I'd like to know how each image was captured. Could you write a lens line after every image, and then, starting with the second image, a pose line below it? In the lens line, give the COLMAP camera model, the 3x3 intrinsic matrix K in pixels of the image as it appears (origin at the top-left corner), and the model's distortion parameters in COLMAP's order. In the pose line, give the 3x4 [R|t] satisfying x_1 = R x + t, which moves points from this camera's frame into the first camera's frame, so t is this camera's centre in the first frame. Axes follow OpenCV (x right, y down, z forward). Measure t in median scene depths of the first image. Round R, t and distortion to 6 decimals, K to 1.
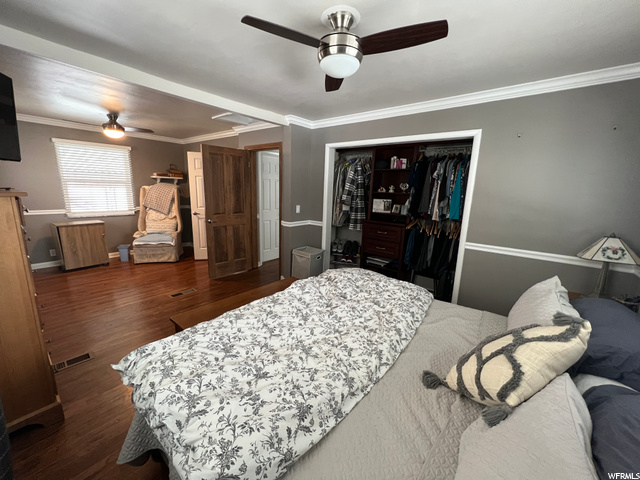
lens RADIAL K [[254.2, 0, 320.0], [0, 254.2, 240.0], [0, 0, 1]] dist [-0.000325, 0.000001]
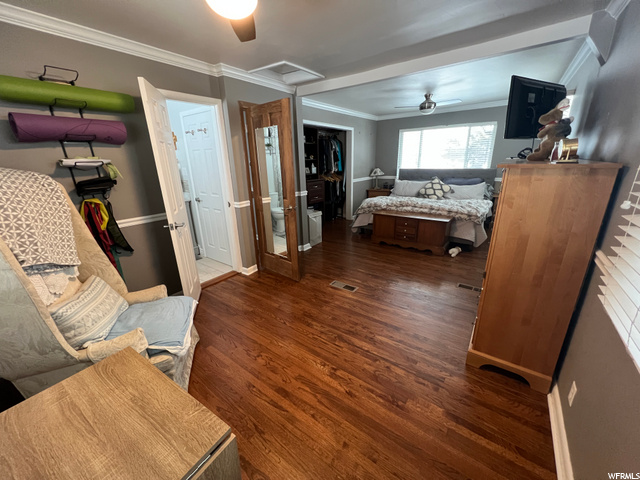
lens RADIAL K [[254.2, 0, 320.0], [0, 254.2, 240.0], [0, 0, 1]] dist [-0.000325, 0.000001]
pose [[-0.046710, -0.329983, 0.942830, -1.688493], [0.224308, 0.916291, 0.331808, -0.307032], [-0.973398, 0.226983, 0.031218, 1.325912]]
